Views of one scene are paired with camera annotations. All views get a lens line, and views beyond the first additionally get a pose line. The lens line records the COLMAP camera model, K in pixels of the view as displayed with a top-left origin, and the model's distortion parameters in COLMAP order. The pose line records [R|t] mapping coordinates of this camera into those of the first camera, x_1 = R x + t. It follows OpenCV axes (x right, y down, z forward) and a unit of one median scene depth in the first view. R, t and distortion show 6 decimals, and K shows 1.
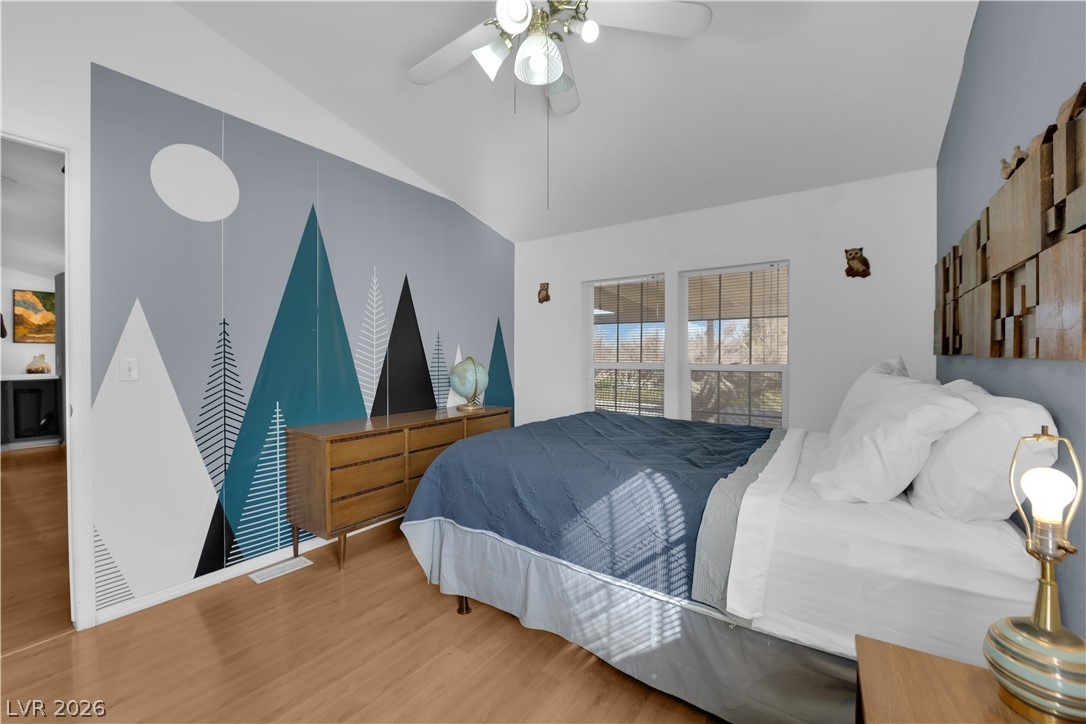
lens RADIAL K [[436.0, 0, 543.4], [0, 436.0, 361.7], [0, 0, 1]] dist [-0.011570, -0.002329]
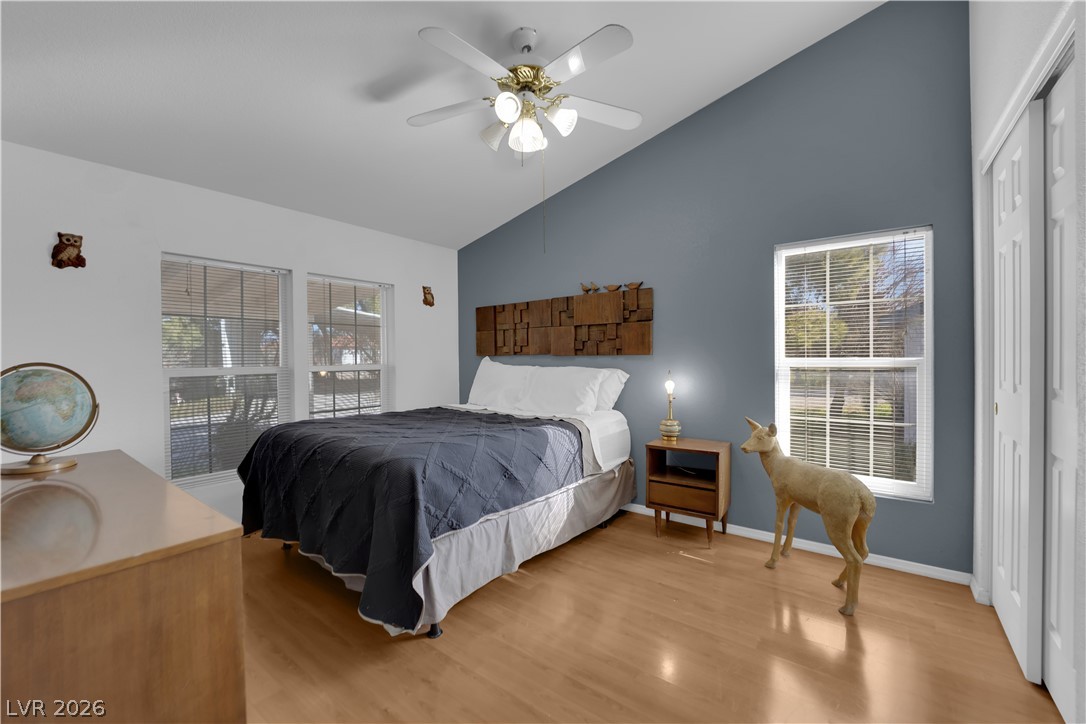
lens RADIAL K [[436.0, 0, 534.0], [0, 436.0, 362.3], [0, 0, 1]] dist [-0.011570, -0.002329]
pose [[0.048135, -0.016678, 0.998702, -1.435240], [0.023247, 0.999608, 0.015573, -0.013805], [-0.998570, 0.022467, 0.048504, 0.969818]]
